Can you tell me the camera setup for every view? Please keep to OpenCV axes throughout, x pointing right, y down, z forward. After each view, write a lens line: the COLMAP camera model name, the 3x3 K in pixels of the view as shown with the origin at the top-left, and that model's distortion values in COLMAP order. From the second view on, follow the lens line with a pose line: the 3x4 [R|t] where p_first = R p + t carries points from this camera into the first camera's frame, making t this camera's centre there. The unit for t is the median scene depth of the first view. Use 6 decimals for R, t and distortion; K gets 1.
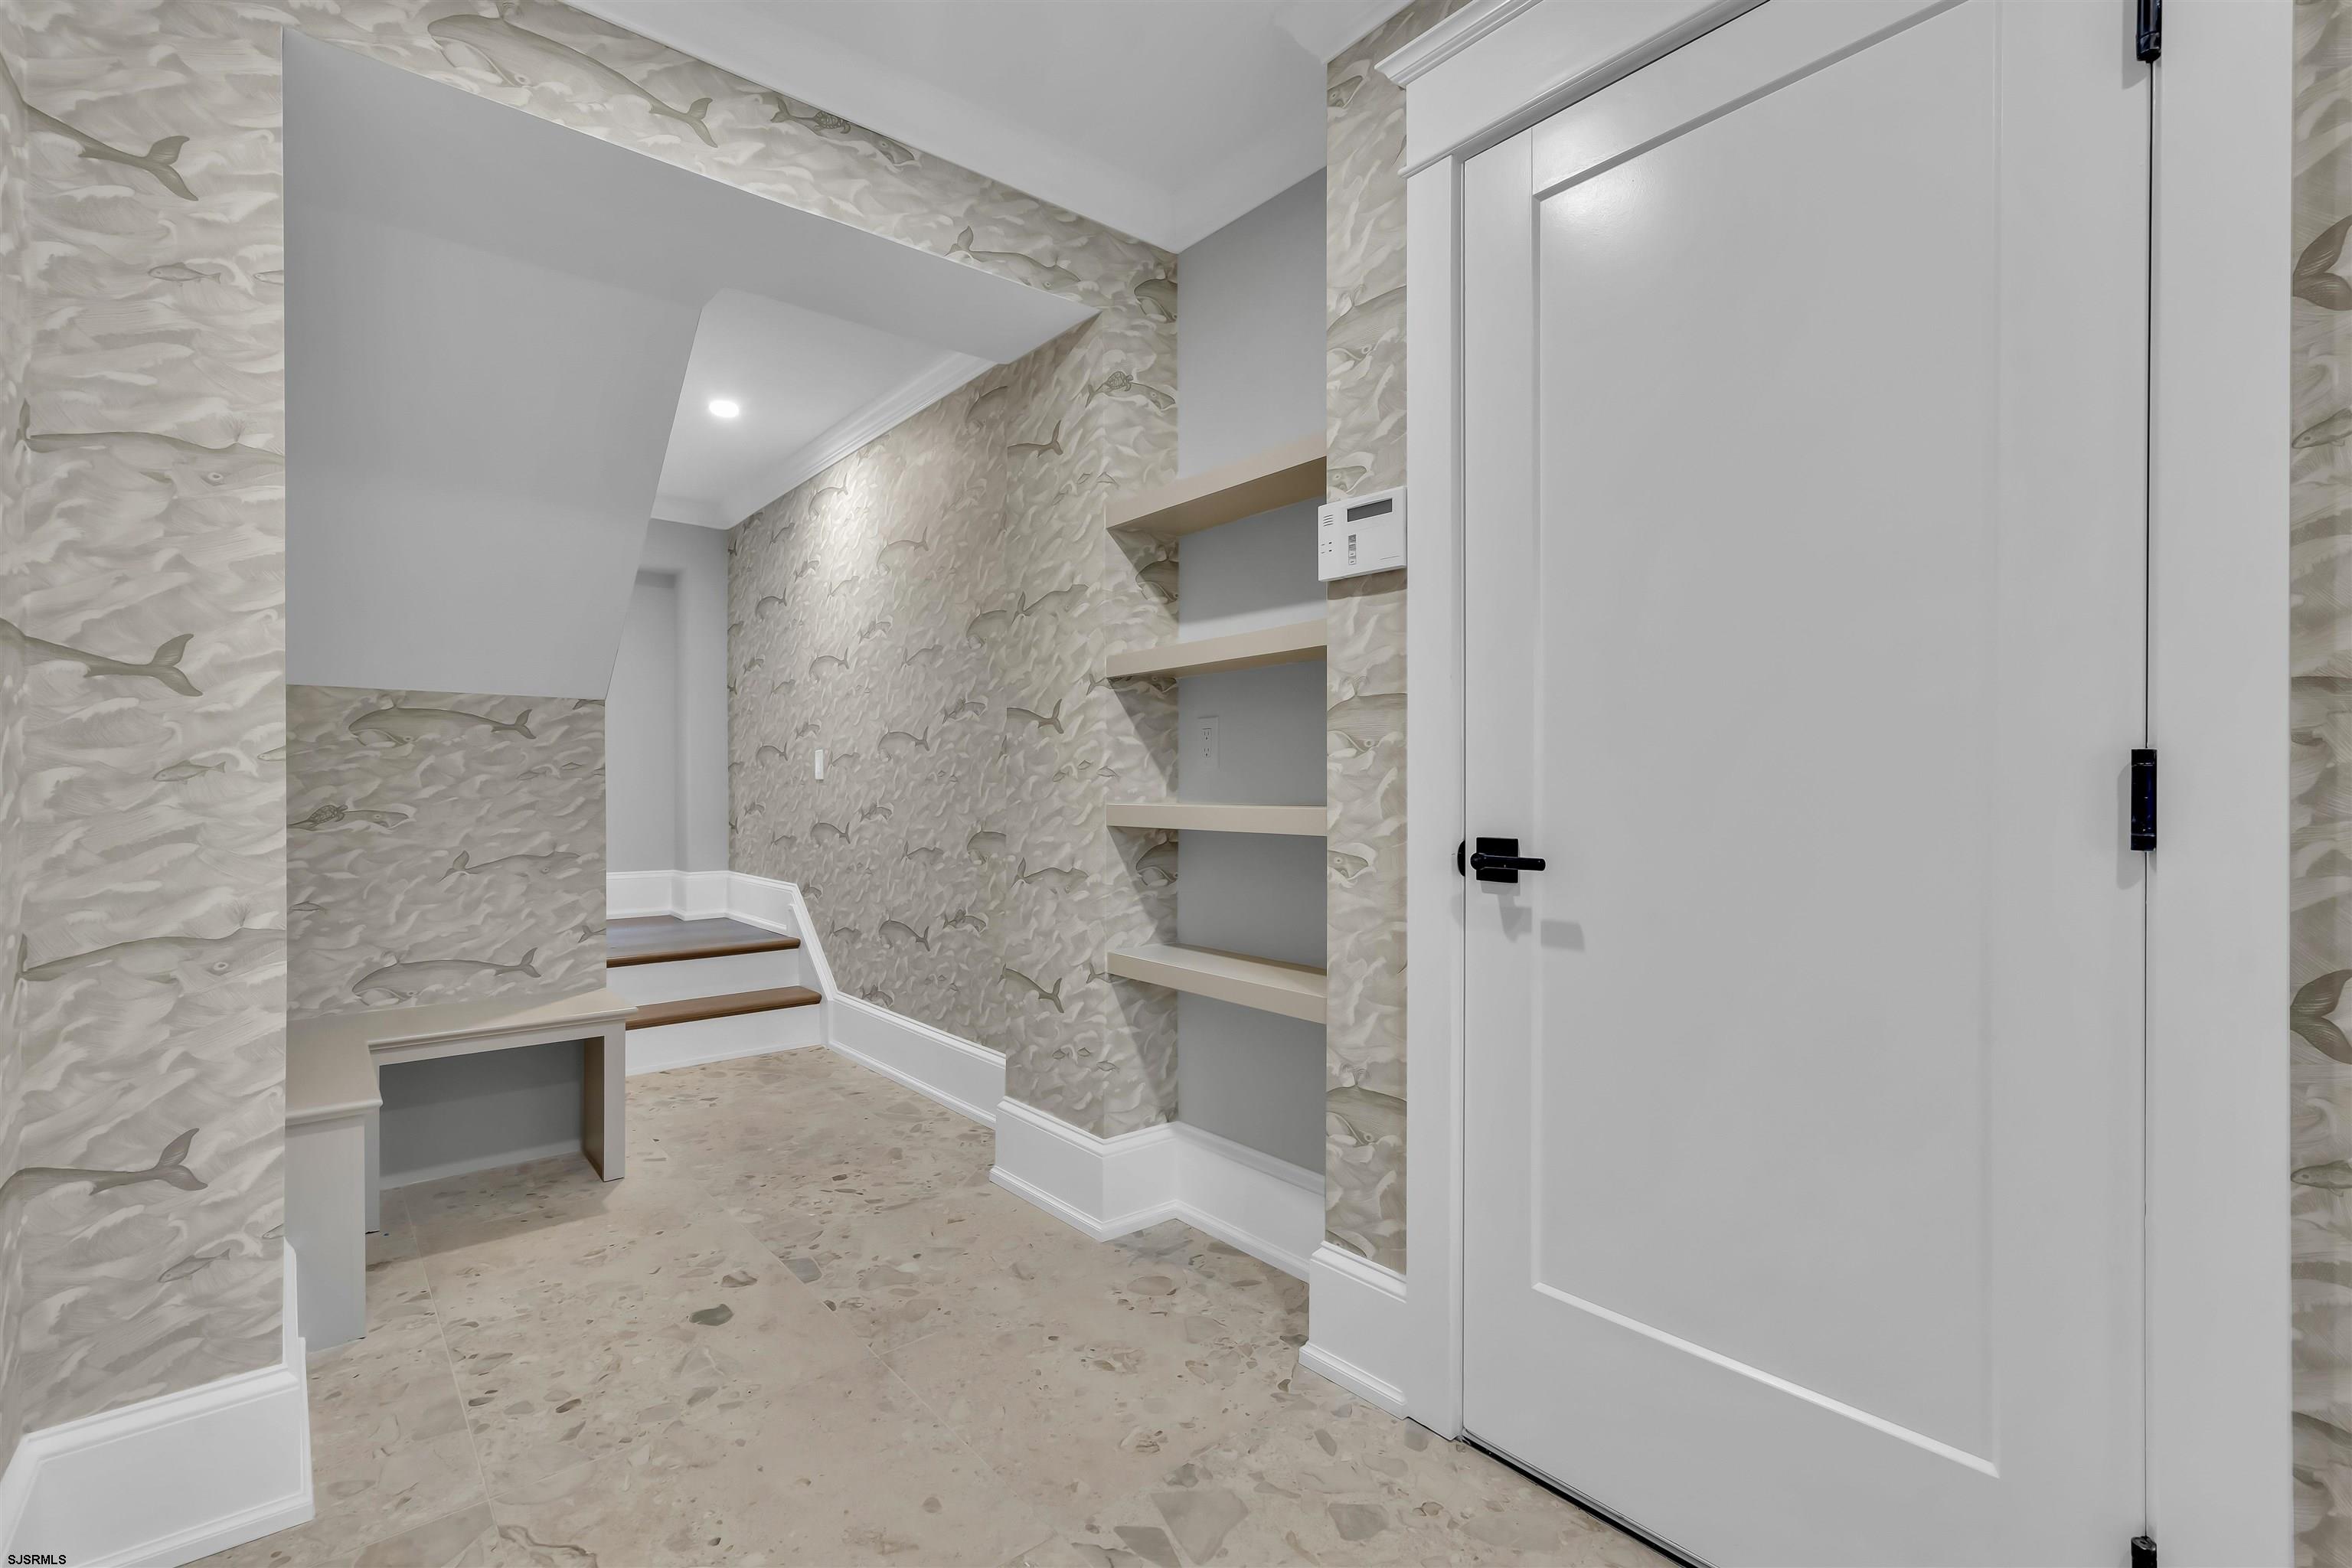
lens RADIAL K [[1059.1, 0, 1184.6], [0, 1059.1, 785.0], [0, 0, 1]] dist [-0.003270, 0.001970]
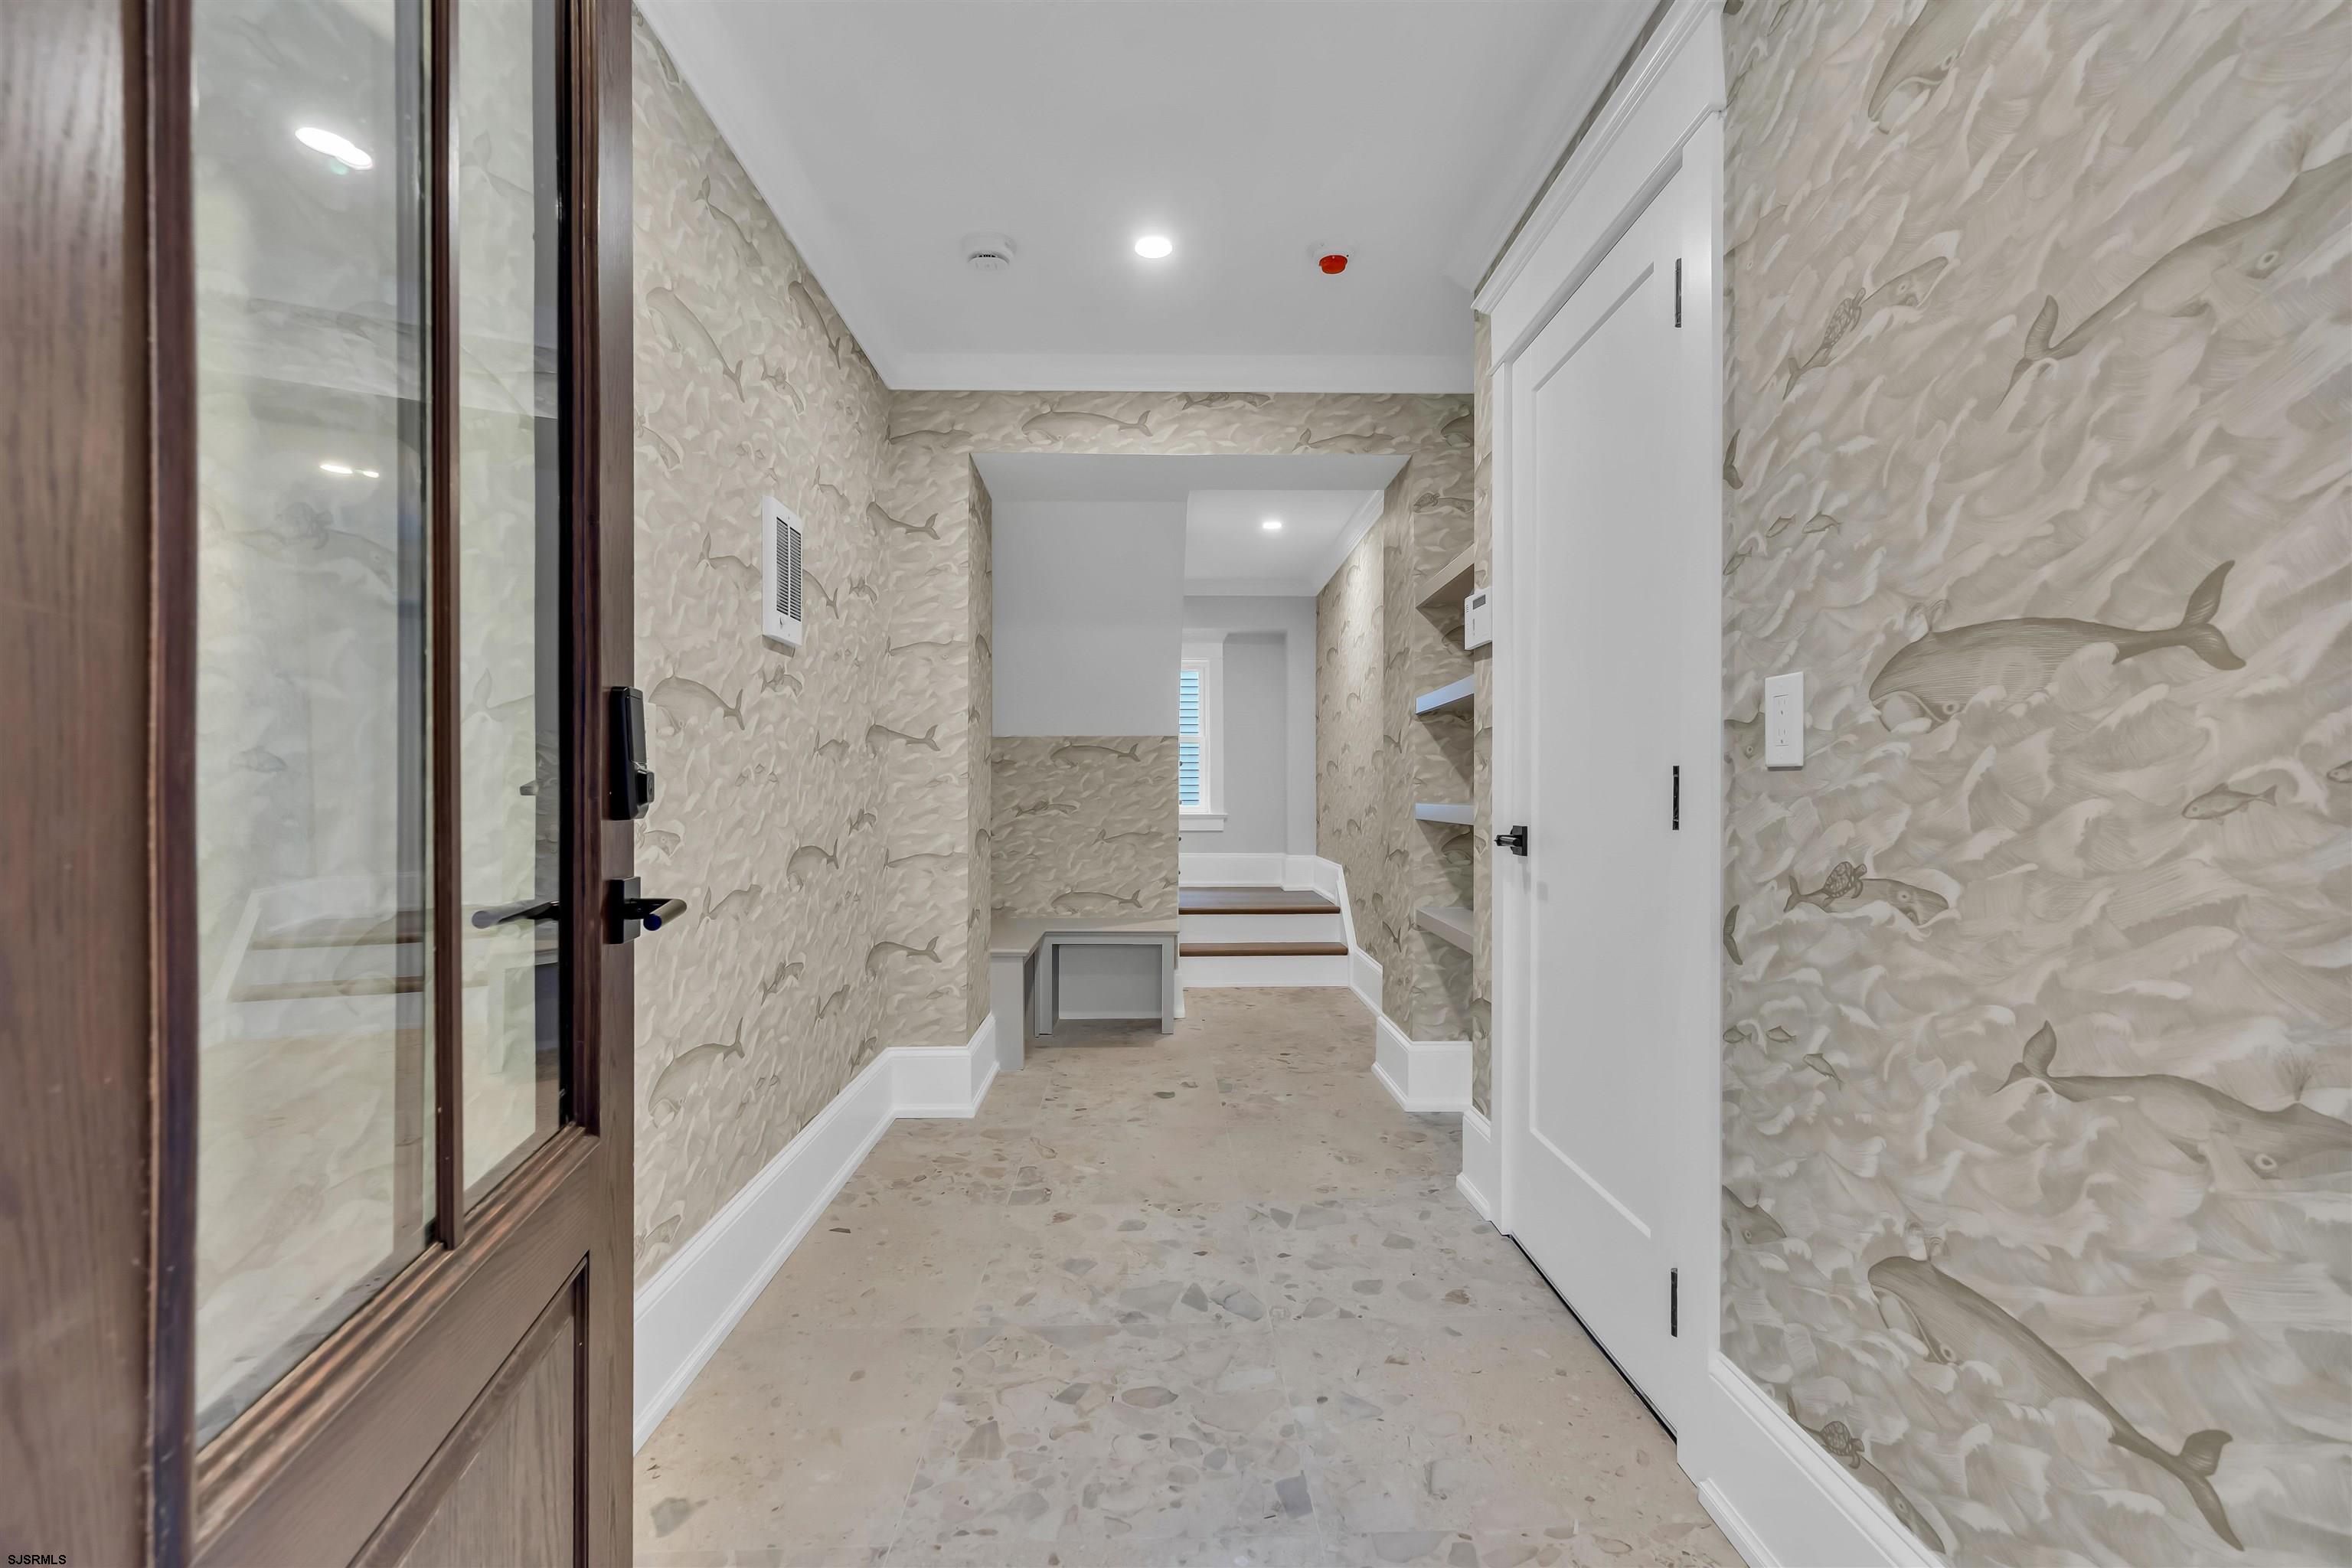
lens RADIAL K [[1059.1, 0, 1179.5], [0, 1059.1, 785.7], [0, 0, 1]] dist [-0.003270, 0.001970]
pose [[0.781418, -0.002201, -0.624004, 0.604784], [-0.001558, 0.999984, -0.005477, 0.002864], [0.624006, 0.005252, 0.781402, -0.319065]]
